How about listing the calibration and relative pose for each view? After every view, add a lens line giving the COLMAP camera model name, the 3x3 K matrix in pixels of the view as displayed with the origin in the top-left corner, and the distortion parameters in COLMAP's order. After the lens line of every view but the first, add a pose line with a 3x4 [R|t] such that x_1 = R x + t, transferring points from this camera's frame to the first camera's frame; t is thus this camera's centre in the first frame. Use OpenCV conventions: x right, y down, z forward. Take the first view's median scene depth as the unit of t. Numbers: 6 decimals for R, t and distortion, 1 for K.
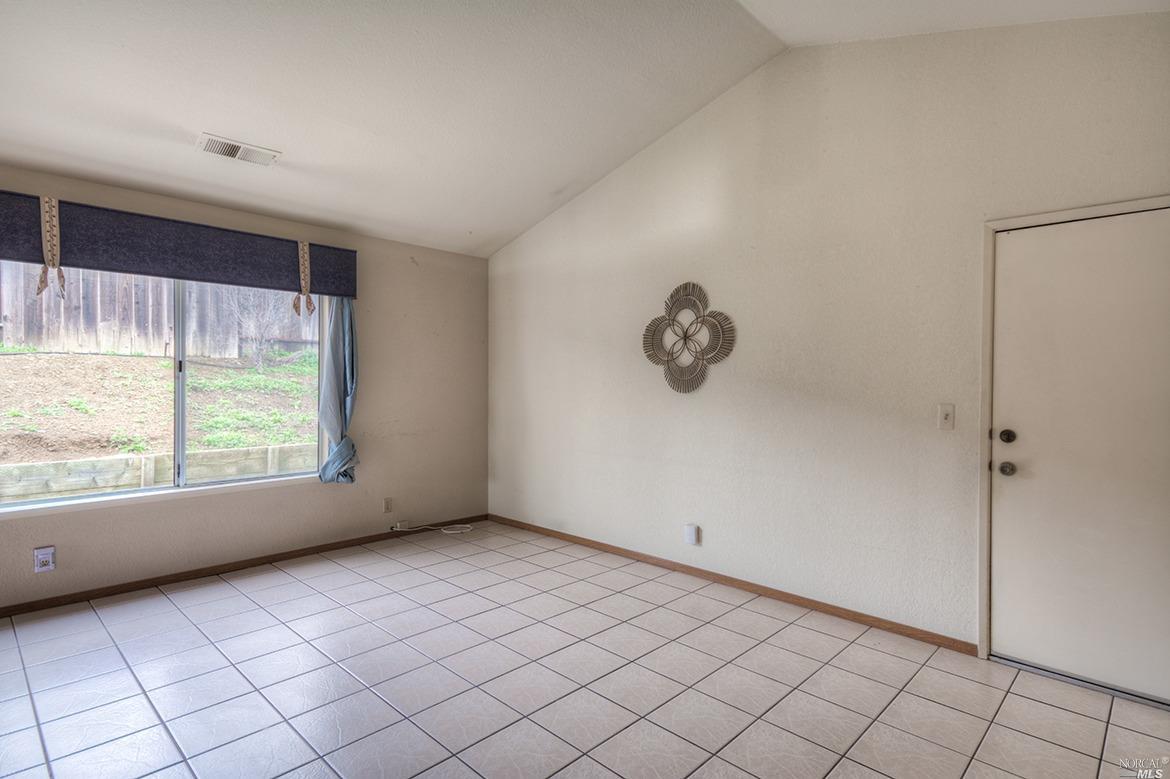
lens RADIAL K [[602.7, 0, 585.8], [0, 602.7, 386.7], [0, 0, 1]] dist [0.007899, 0.001314]
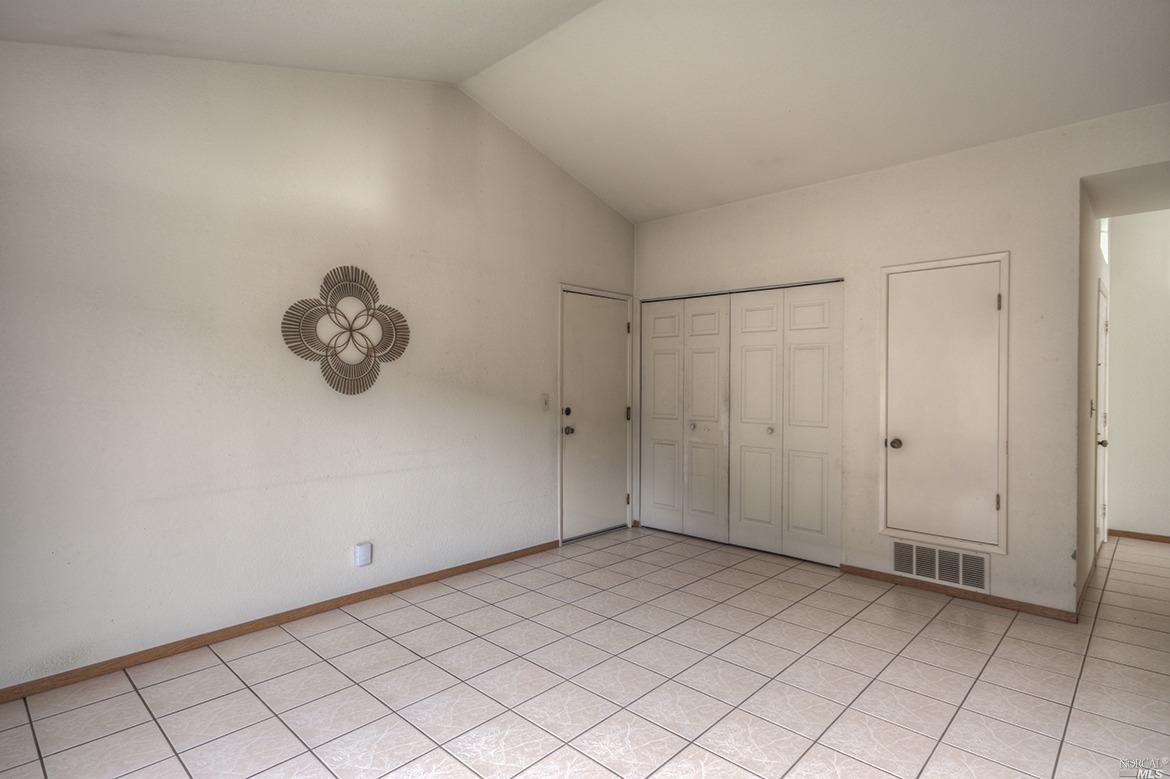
lens RADIAL K [[602.7, 0, 585.8], [0, 602.7, 386.4], [0, 0, 1]] dist [0.007899, 0.001314]
pose [[-0.020354, -0.020013, 0.999593, -0.721921], [0.006172, 0.999778, 0.020143, -0.017287], [-0.999774, 0.006579, -0.020226, 0.701756]]
